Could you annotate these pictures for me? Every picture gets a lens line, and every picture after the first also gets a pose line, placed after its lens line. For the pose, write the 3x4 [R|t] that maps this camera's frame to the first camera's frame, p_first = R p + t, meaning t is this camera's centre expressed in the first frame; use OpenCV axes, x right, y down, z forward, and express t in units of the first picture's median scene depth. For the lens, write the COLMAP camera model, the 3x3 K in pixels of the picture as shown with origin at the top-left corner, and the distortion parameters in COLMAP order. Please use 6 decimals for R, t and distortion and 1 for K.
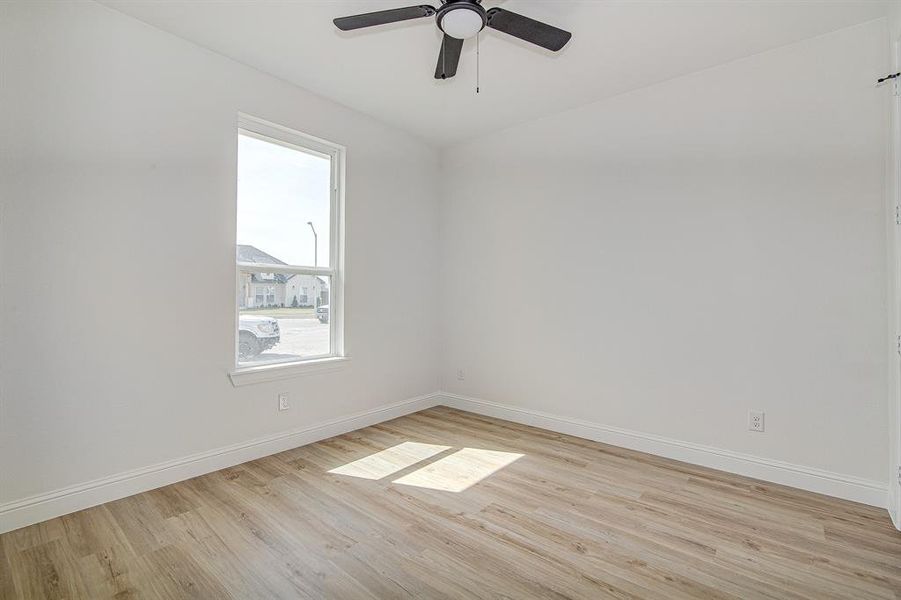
lens RADIAL K [[429.6, 0, 445.8], [0, 429.6, 292.1], [0, 0, 1]] dist [-0.001221, -0.000401]
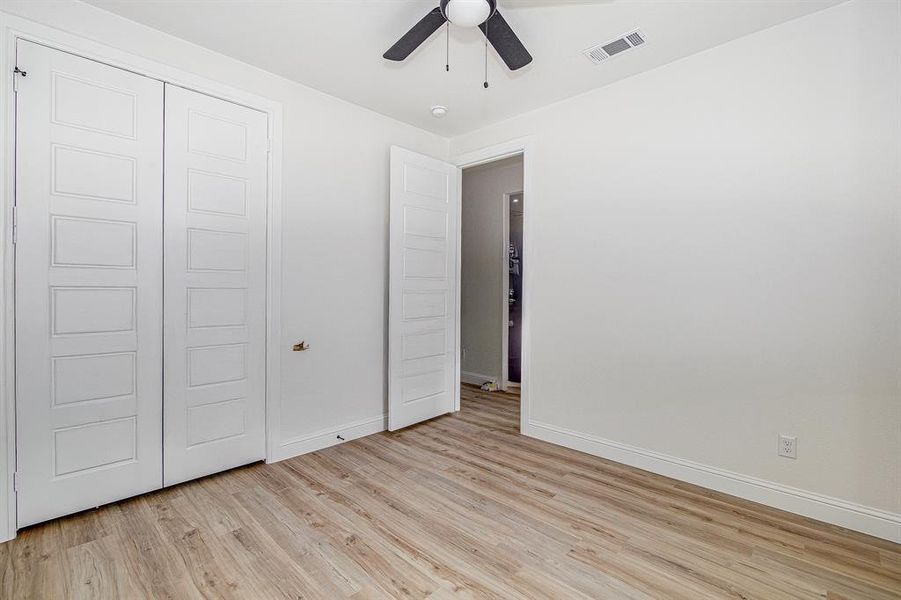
lens RADIAL K [[429.6, 0, 445.8], [0, 429.6, 292.1], [0, 0, 1]] dist [-0.001221, -0.000401]
pose [[-0.997474, -0.013739, 0.069690, 0.012056], [-0.013576, 0.999904, 0.002804, -0.024152], [-0.069722, 0.001851, -0.997565, 1.947888]]
